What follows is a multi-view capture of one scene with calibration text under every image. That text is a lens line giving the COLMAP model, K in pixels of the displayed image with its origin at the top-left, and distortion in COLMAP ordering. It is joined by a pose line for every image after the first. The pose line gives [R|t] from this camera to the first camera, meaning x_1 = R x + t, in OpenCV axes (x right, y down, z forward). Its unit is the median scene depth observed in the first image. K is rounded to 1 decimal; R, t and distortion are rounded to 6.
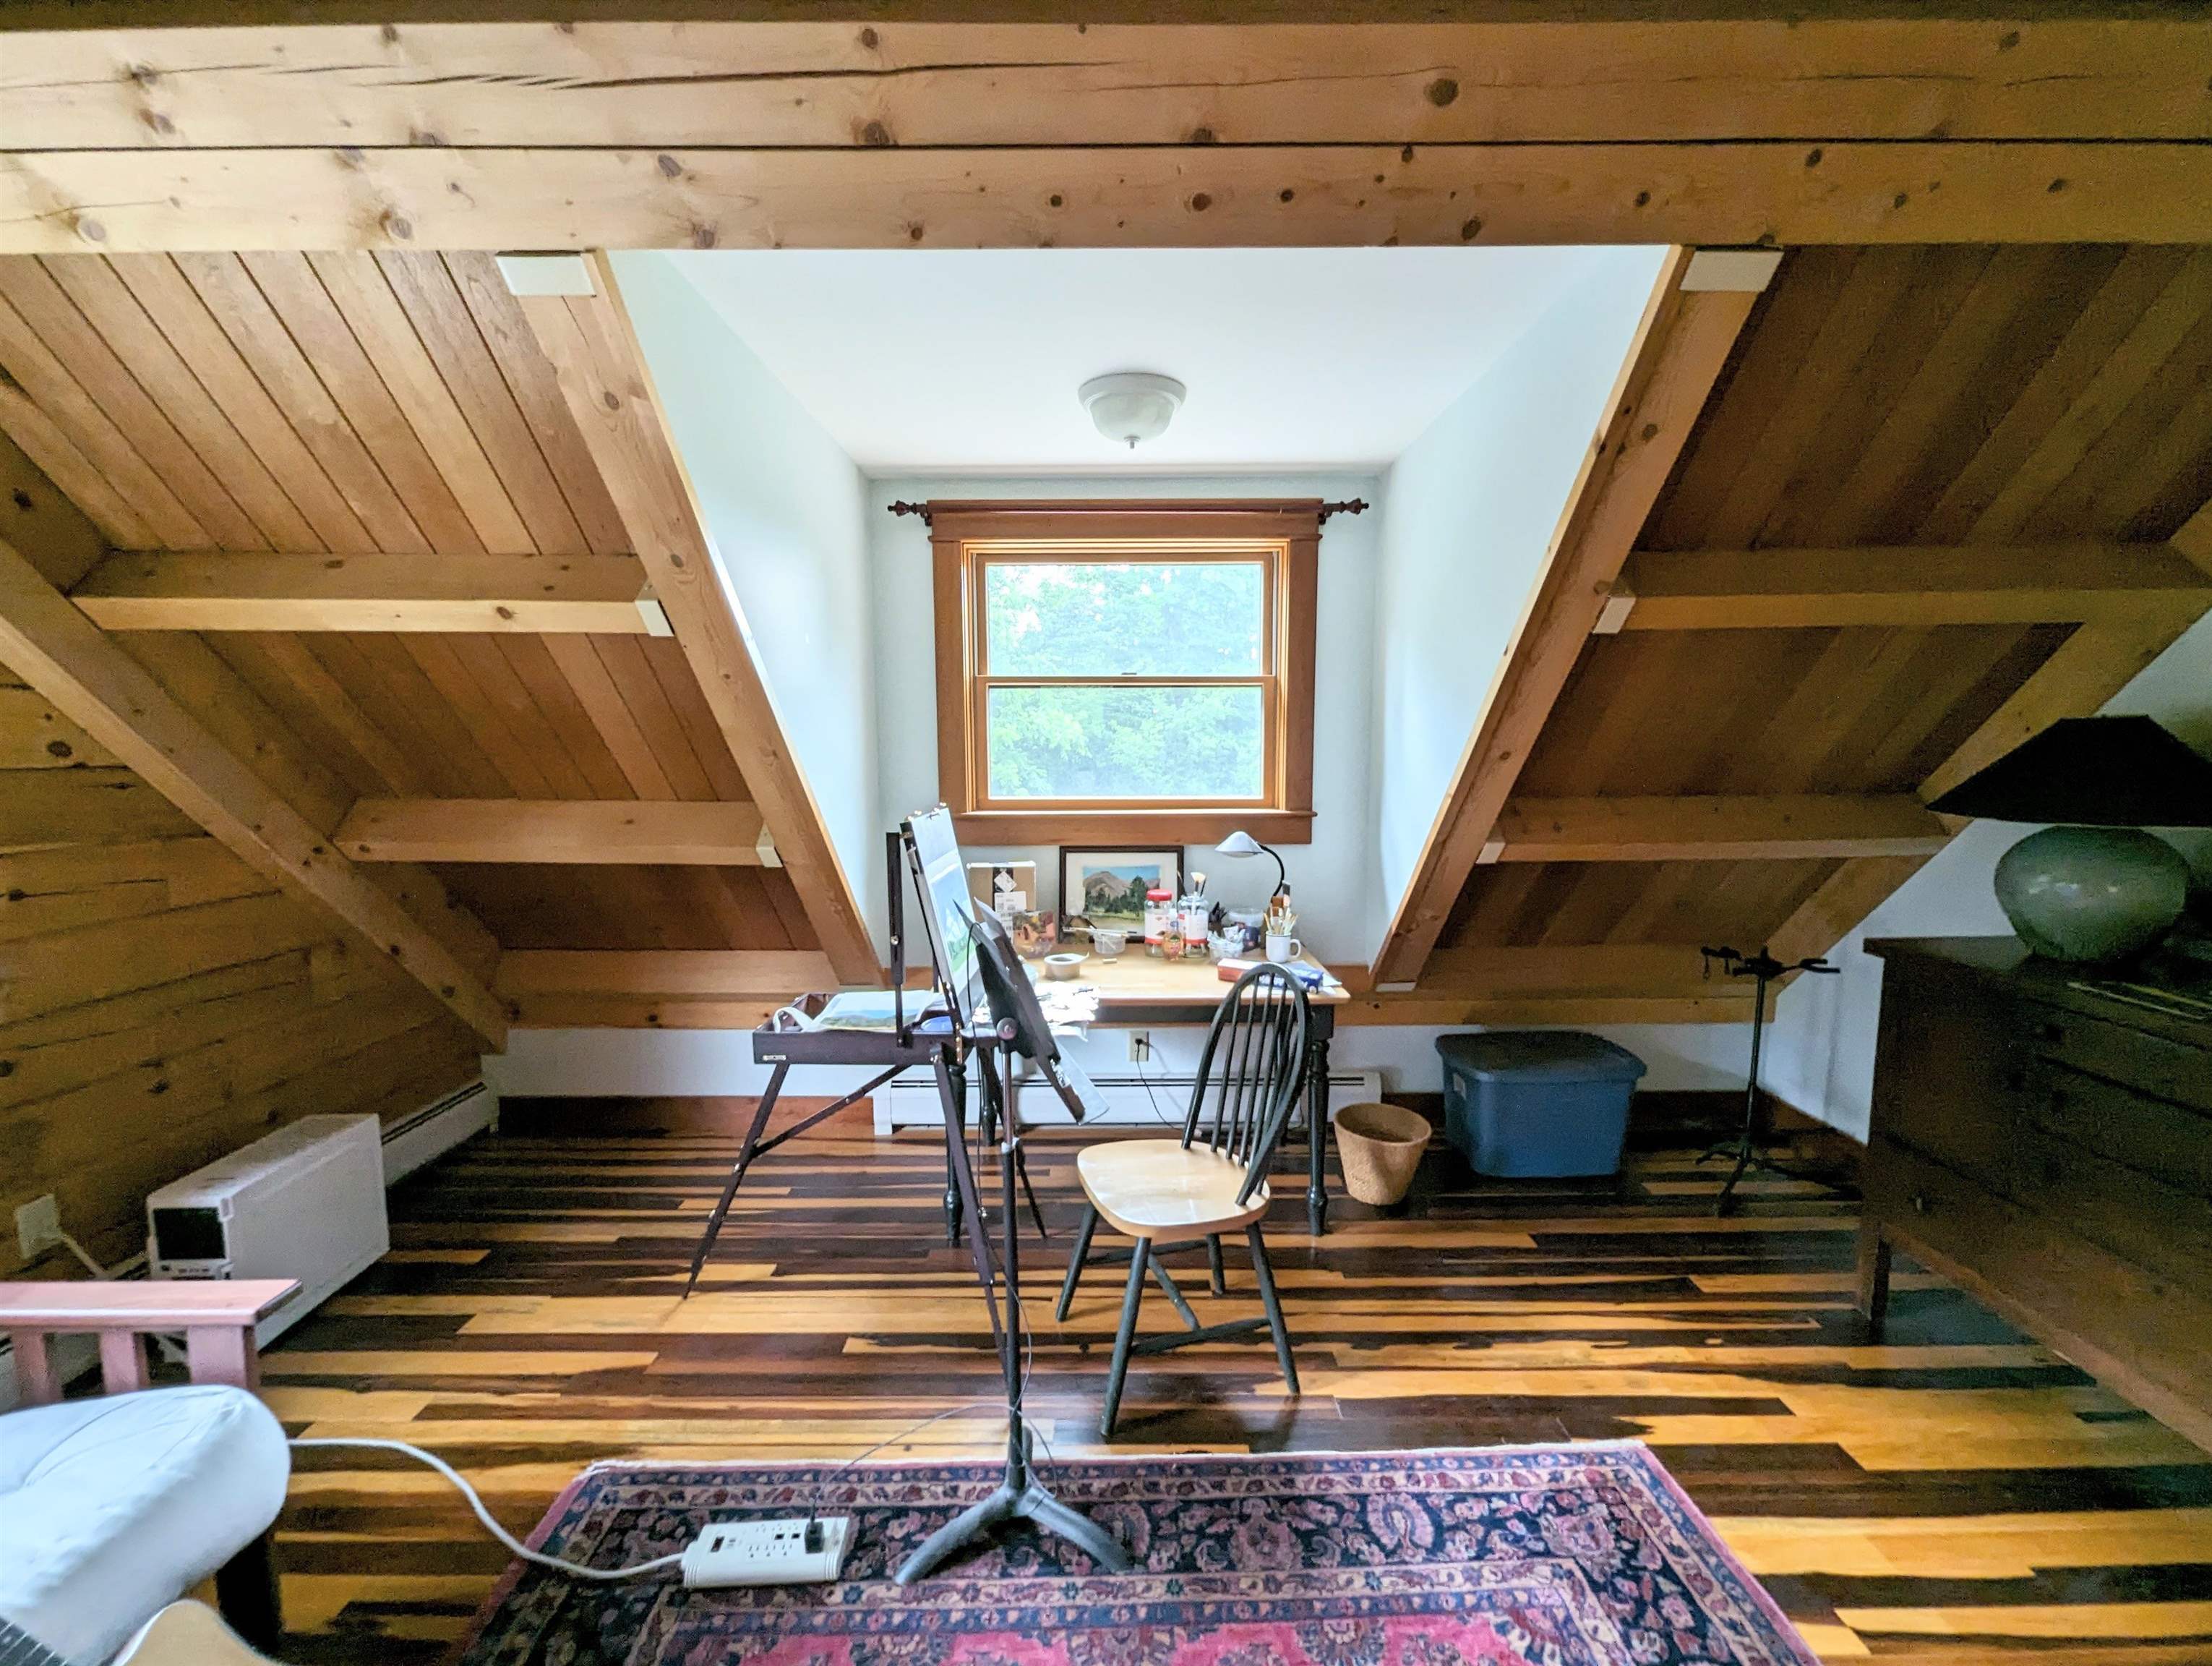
lens RADIAL K [[922.9, 0, 1107.0], [0, 922.9, 846.8], [0, 0, 1]] dist [0.001633, -0.000114]
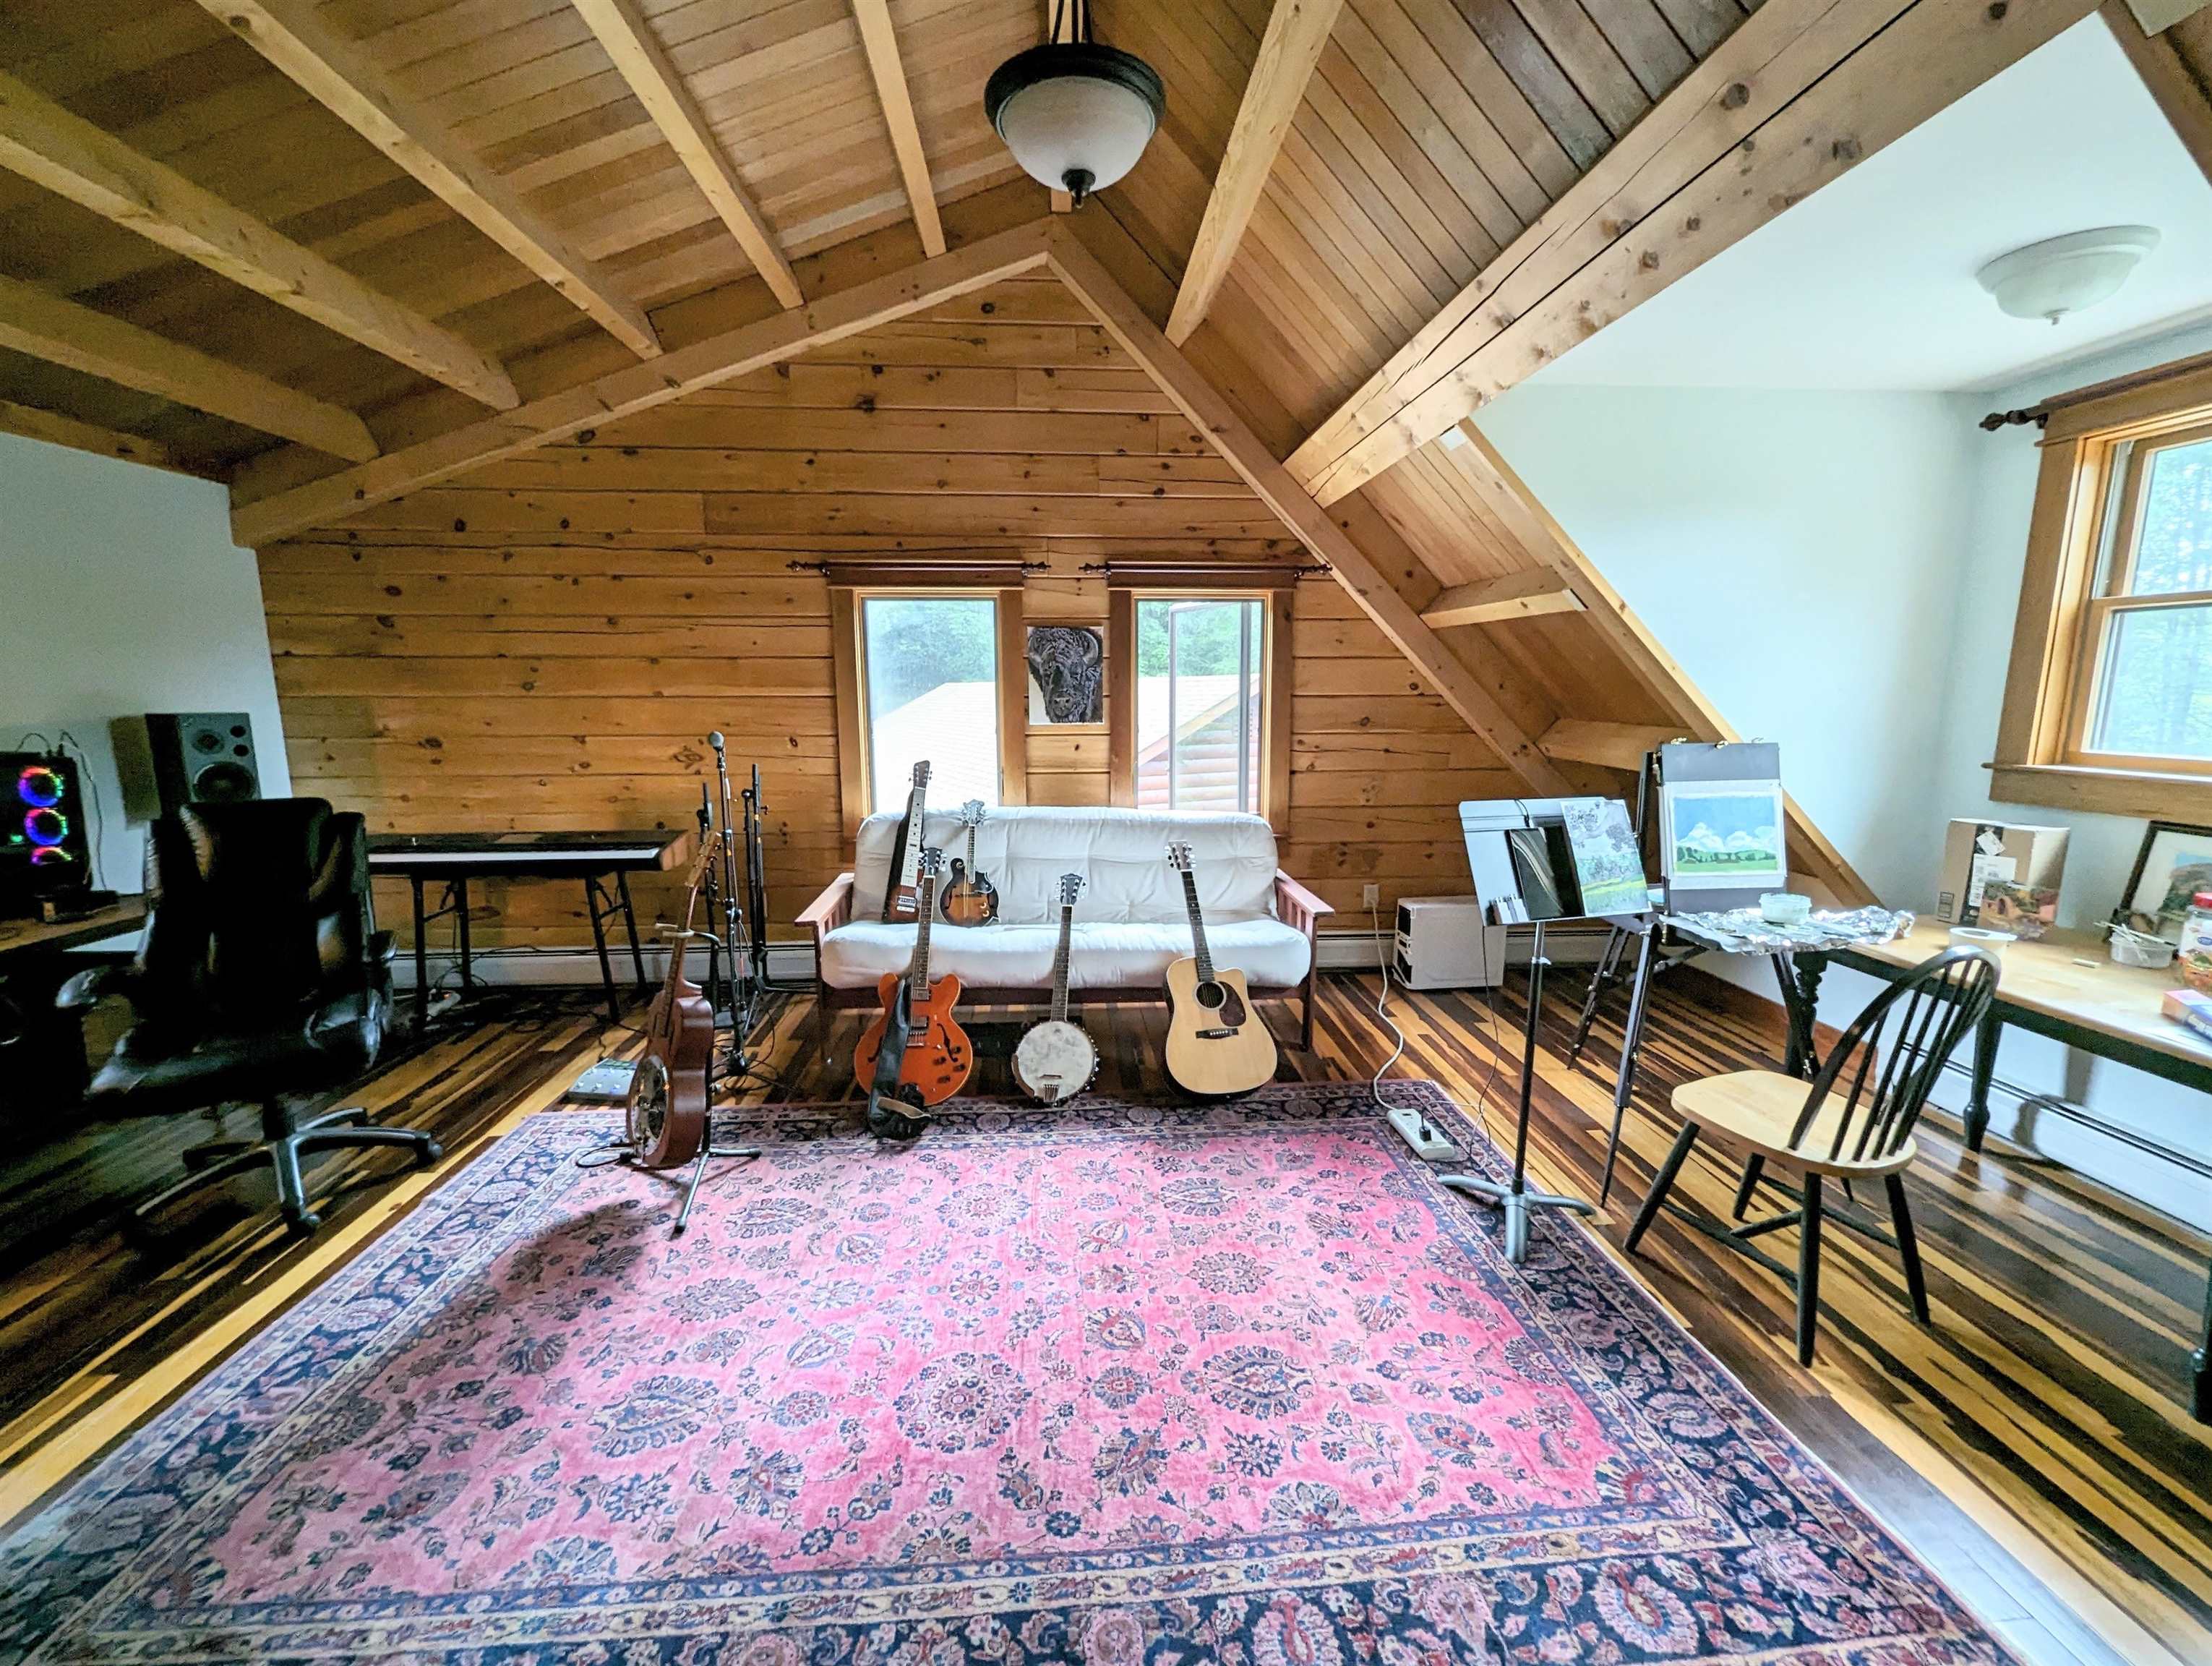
lens RADIAL K [[922.9, 0, 1113.2], [0, 922.9, 840.9], [0, 0, 1]] dist [0.001633, -0.000114]
pose [[0.069584, 0.166529, -0.983578, 1.223022], [-0.112023, 0.981036, 0.158173, -0.015996], [0.991266, 0.099177, 0.086920, 0.186420]]
